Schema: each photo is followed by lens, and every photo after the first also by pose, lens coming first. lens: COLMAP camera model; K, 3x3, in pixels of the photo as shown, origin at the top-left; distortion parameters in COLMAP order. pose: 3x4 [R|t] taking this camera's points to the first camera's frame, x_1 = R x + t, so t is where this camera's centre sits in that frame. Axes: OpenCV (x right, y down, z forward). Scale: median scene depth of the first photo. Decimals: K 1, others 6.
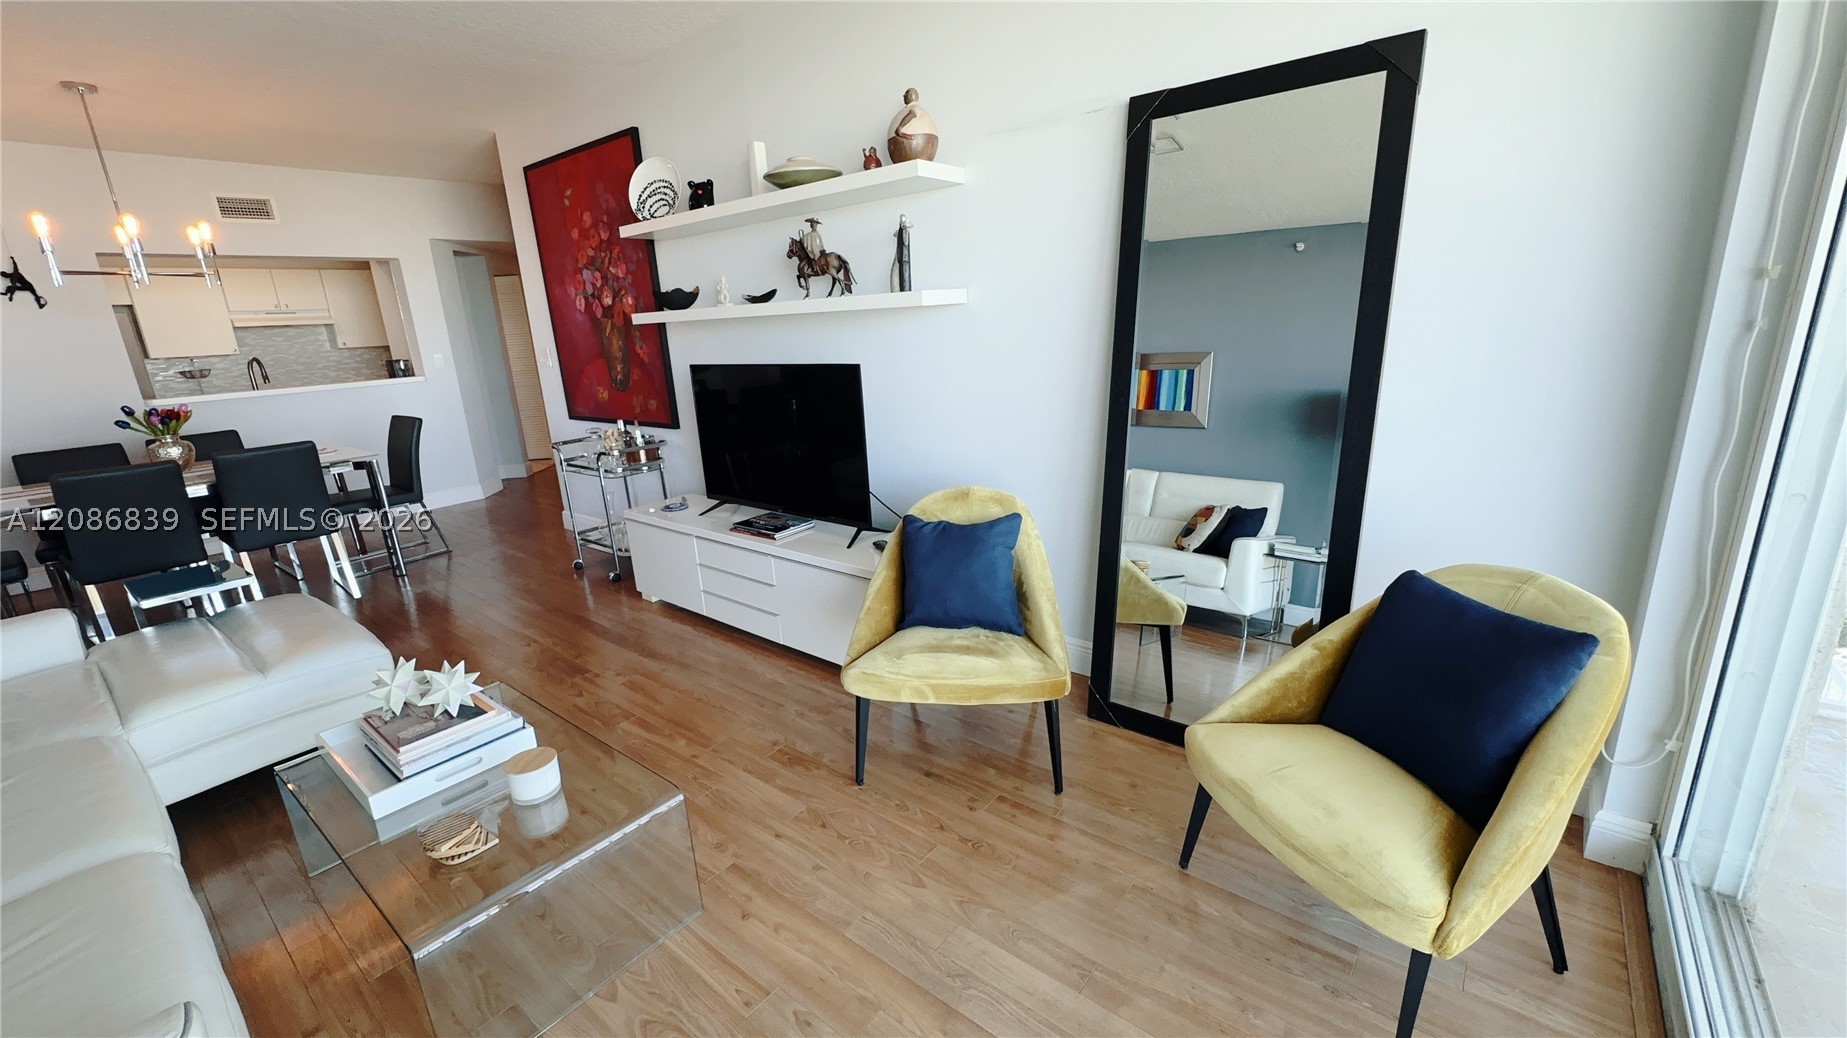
lens RADIAL K [[741.8, 0, 925.6], [0, 741.8, 519.7], [0, 0, 1]] dist [-0.000123, -0.000029]
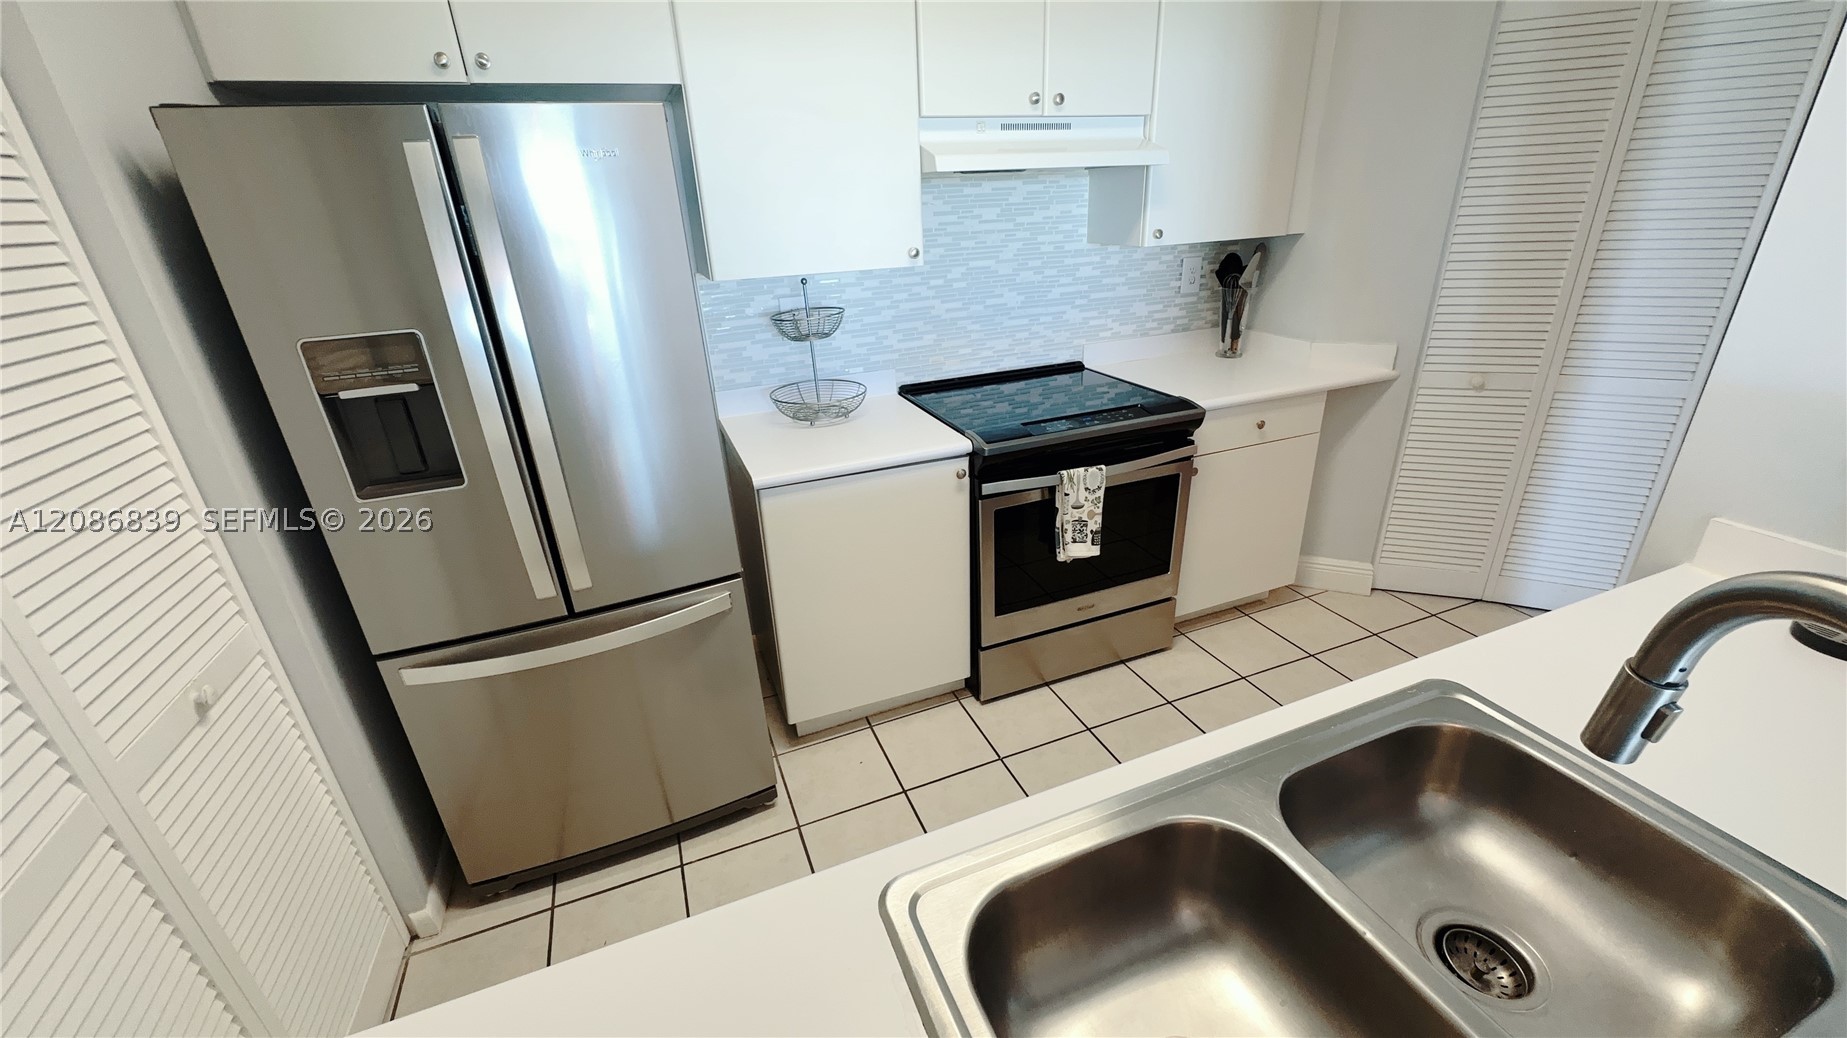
lens RADIAL K [[741.8, 0, 925.6], [0, 741.8, 522.6], [0, 0, 1]] dist [-0.000123, -0.000029]
pose [[0.868602, 0.211869, -0.447931, -0.702310], [-0.131872, 0.970218, 0.203191, -0.168531], [0.477641, -0.117423, 0.870673, 0.662005]]
